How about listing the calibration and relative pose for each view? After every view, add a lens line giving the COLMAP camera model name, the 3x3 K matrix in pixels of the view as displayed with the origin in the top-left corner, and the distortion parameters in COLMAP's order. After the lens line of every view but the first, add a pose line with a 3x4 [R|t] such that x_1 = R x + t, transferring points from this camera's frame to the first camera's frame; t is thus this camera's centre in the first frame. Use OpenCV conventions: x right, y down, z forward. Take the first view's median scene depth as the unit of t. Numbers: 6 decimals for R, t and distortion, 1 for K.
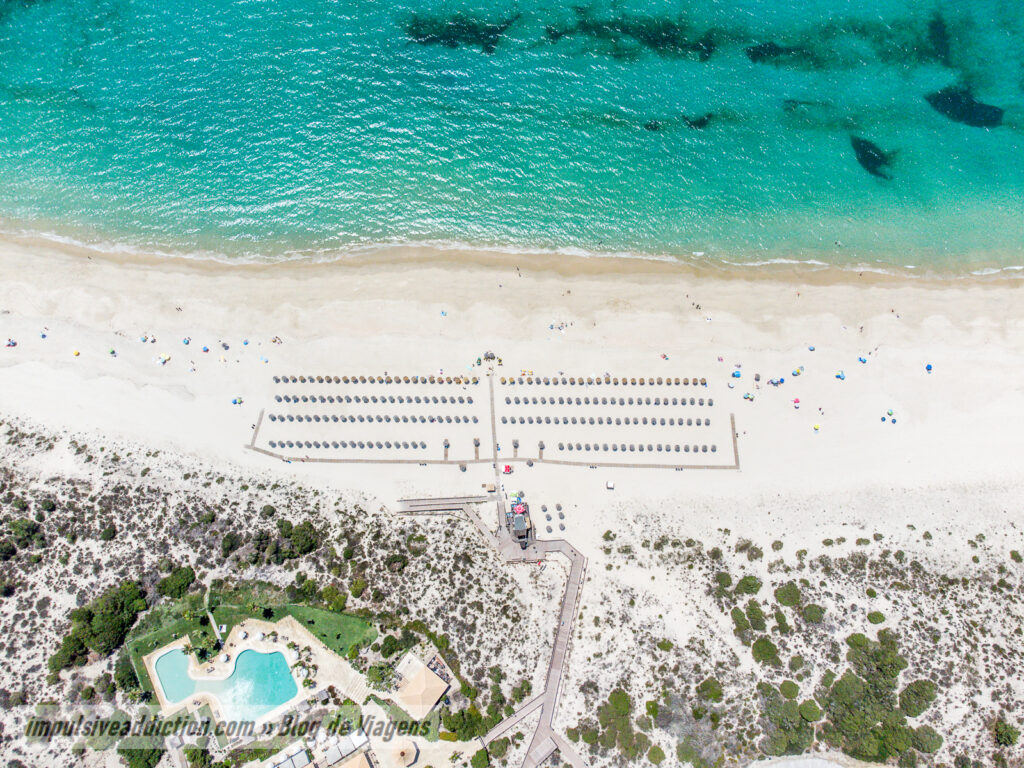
lens RADIAL K [[726.2, 0, 512.0], [0, 726.2, 384.0], [0, 0, 1]] dist [-0.068743, 0.103534]
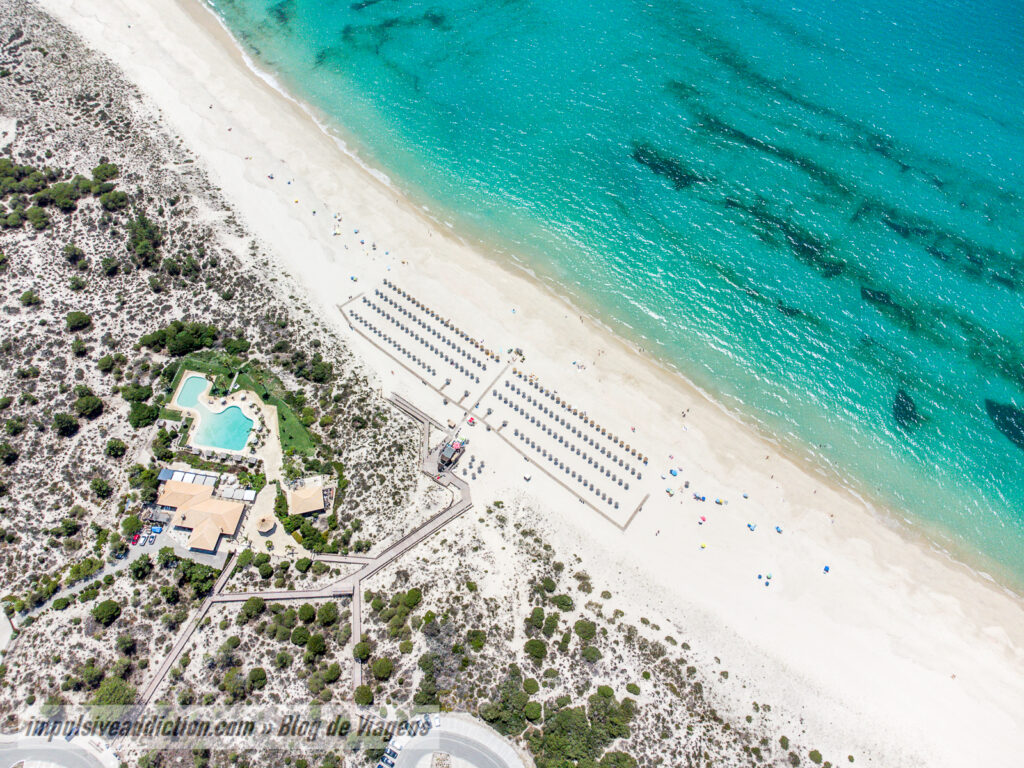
lens RADIAL K [[726.2, 0, 512.0], [0, 726.2, 384.0], [0, 0, 1]] dist [-0.068743, 0.103534]
pose [[0.781865, 0.544533, -0.303596, 0.421957], [-0.600225, 0.789131, -0.130394, 0.201726], [0.168573, 0.284176, 0.943836, -0.207408]]
